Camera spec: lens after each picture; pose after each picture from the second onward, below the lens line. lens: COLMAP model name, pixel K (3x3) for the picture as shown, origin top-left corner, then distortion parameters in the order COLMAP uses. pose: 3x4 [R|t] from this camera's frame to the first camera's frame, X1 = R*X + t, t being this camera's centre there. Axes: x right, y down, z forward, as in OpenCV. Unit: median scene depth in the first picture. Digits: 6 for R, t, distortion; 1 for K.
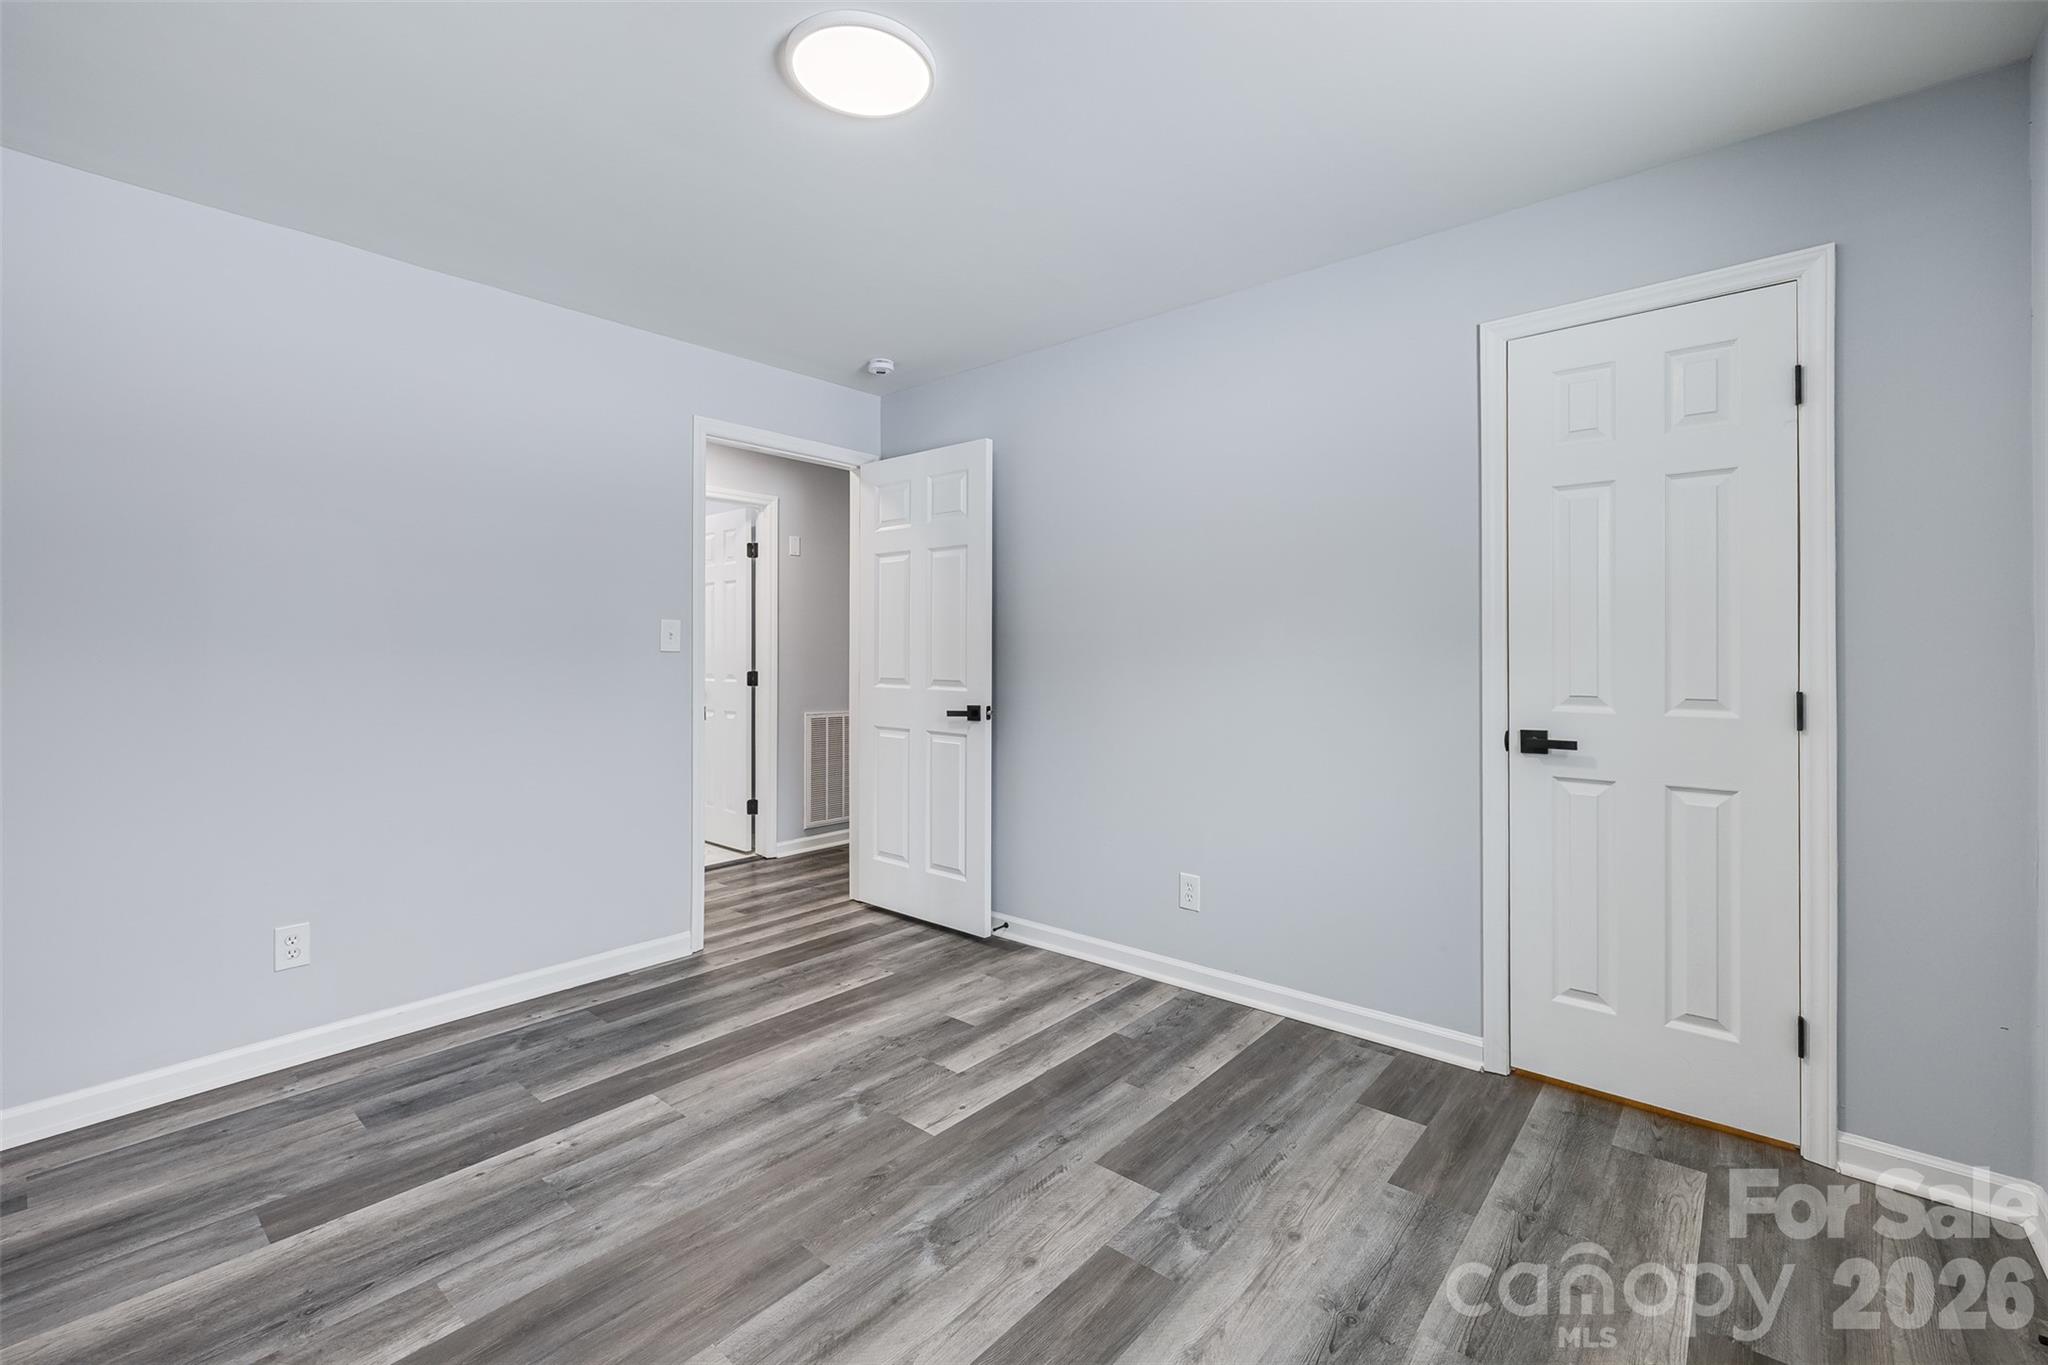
lens RADIAL K [[866.7, 0, 1021.3], [0, 866.7, 659.4], [0, 0, 1]] dist [0.000580, 0.000081]
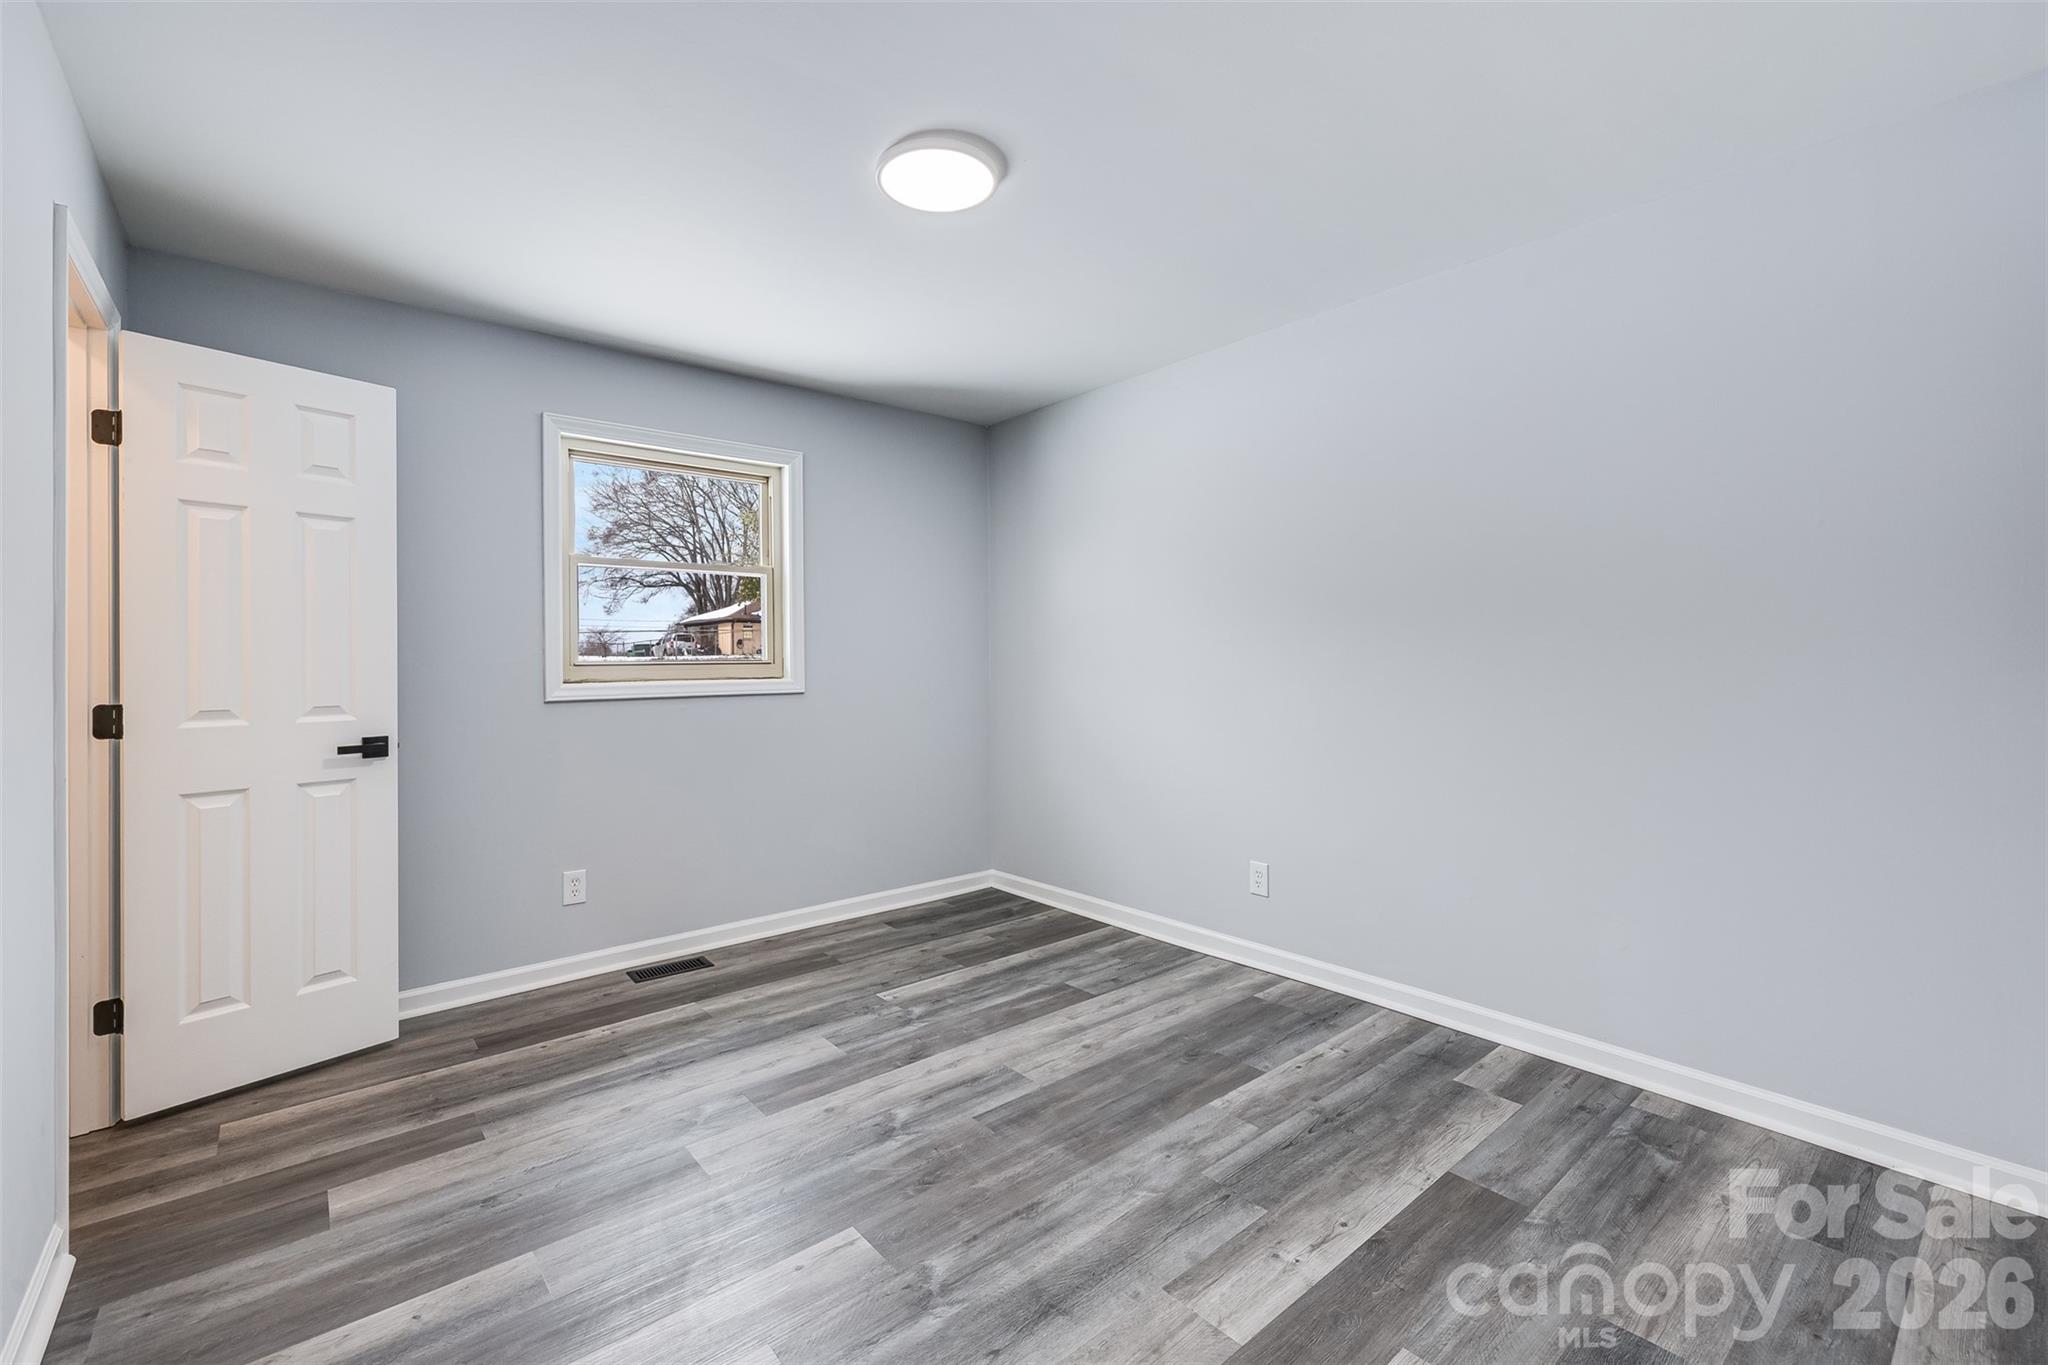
lens RADIAL K [[866.7, 0, 1021.3], [0, 866.7, 659.4], [0, 0, 1]] dist [0.000580, 0.000081]
pose [[-0.986285, 0.009790, 0.164764, -0.462917], [0.010635, 0.999934, 0.004245, -0.013913], [-0.164711, 0.005939, -0.986324, 2.042305]]
